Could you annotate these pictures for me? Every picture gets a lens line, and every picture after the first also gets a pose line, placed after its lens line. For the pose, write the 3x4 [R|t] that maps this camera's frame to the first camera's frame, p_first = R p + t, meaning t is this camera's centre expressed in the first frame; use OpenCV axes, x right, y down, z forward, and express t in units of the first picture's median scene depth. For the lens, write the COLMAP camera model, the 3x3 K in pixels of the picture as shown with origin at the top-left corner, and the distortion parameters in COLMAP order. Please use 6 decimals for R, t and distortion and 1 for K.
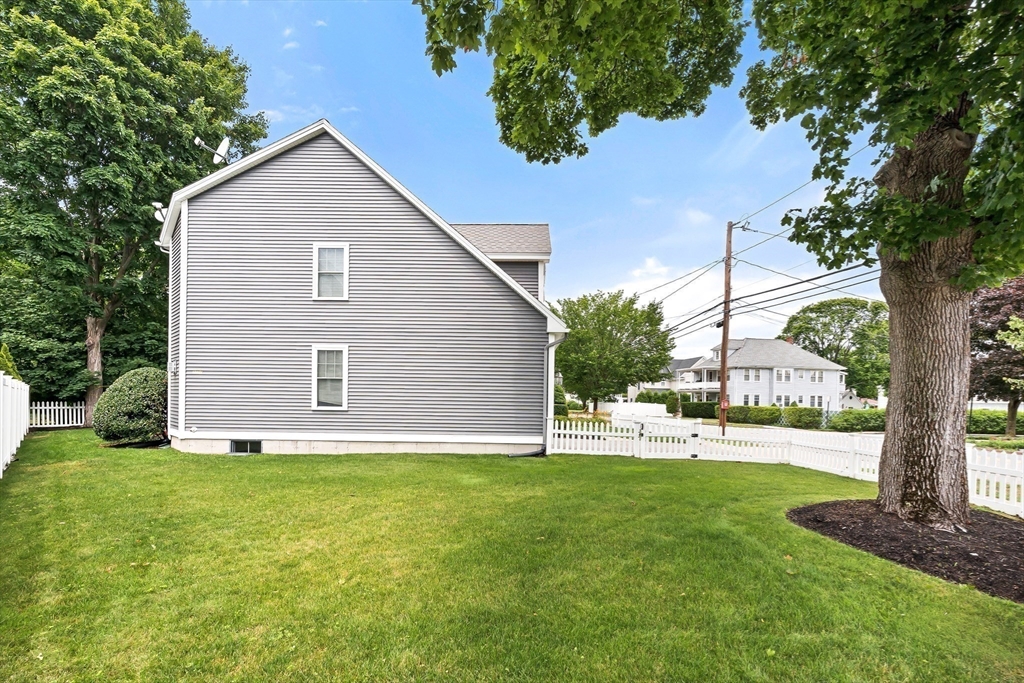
lens RADIAL K [[450.9, 0, 512.4], [0, 450.9, 336.6], [0, 0, 1]] dist [-0.004557, 0.001310]
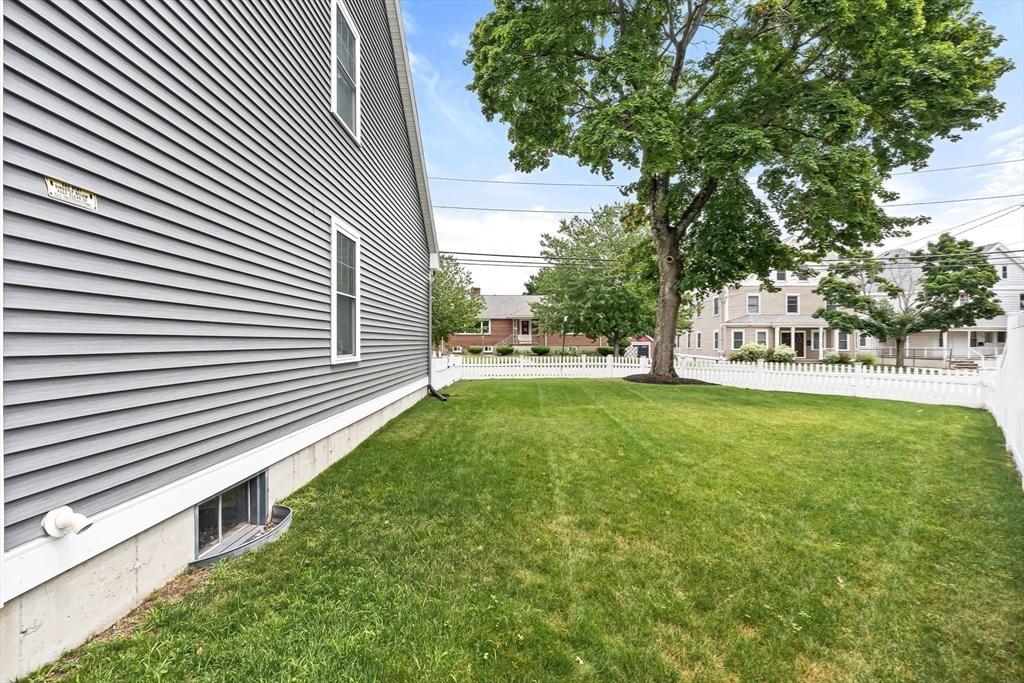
lens RADIAL K [[450.9, 0, 510.1], [0, 450.9, 343.0], [0, 0, 1]] dist [-0.004557, 0.001310]
pose [[-0.000572, -0.009877, 0.999951, -0.884133], [-0.001965, 0.999949, 0.009876, 0.137216], [-0.999998, -0.001959, -0.000591, 0.827470]]
